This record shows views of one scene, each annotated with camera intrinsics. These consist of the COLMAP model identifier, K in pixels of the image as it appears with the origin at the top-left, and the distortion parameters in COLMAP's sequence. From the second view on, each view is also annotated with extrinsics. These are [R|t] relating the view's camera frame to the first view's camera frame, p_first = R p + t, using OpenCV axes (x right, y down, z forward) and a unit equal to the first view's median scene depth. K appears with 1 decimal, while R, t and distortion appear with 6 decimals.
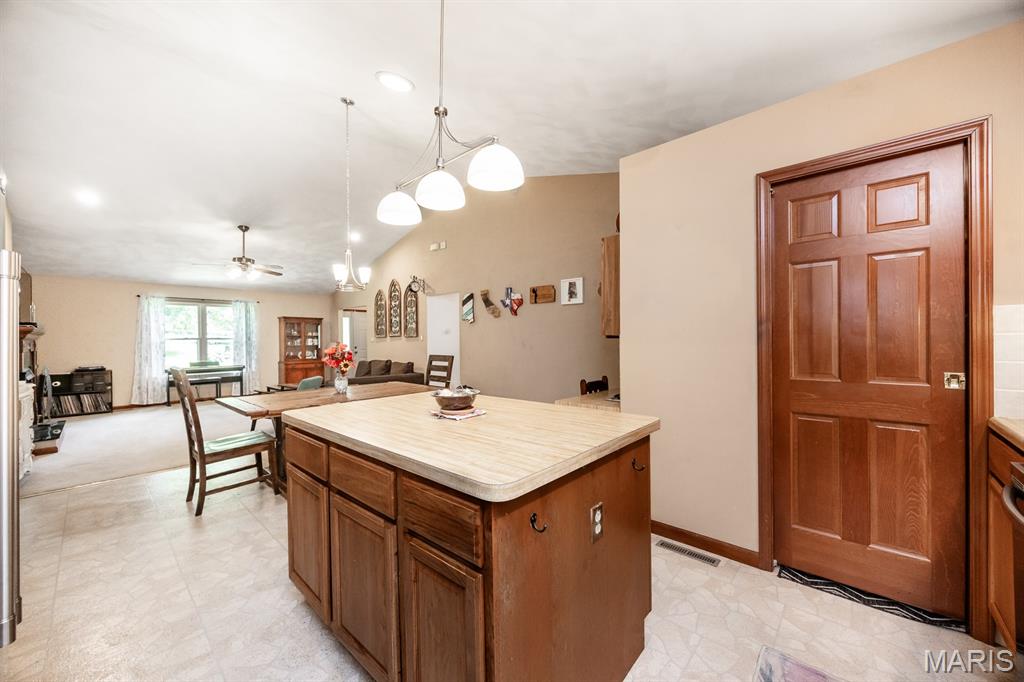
lens RADIAL K [[396.4, 0, 518.3], [0, 396.4, 338.9], [0, 0, 1]] dist [0.006020, 0.000068]
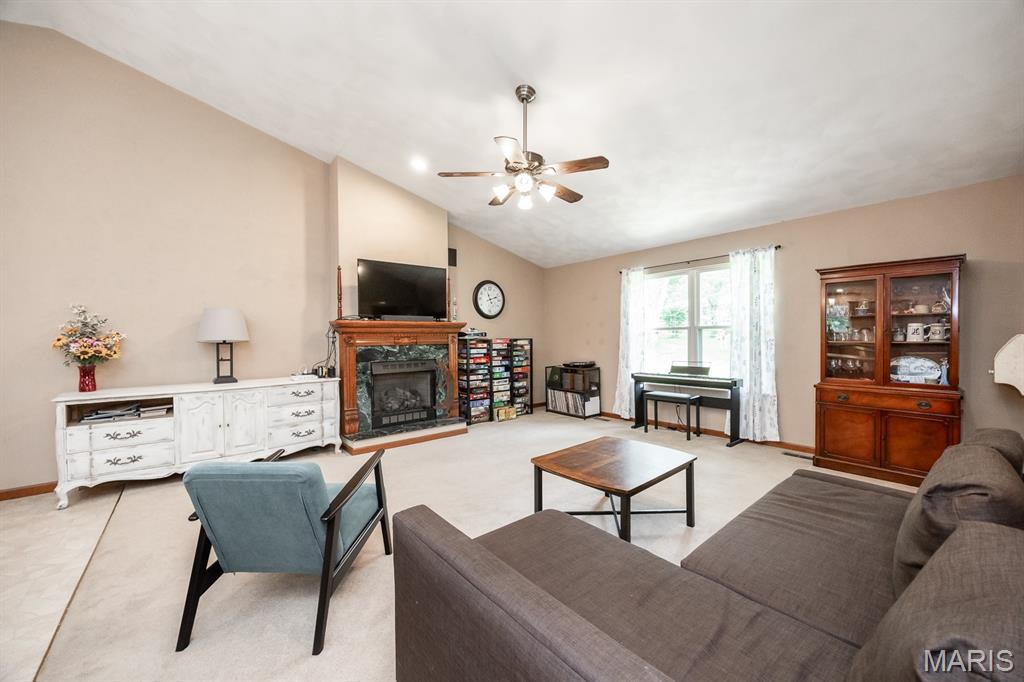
lens RADIAL K [[396.4, 0, 502.0], [0, 396.4, 340.4], [0, 0, 1]] dist [0.006020, 0.000068]
pose [[-0.133842, 0.020661, -0.990787, -0.213247], [0.014310, 0.999719, 0.018914, 0.004813], [0.990899, -0.011647, -0.134100, 1.036763]]
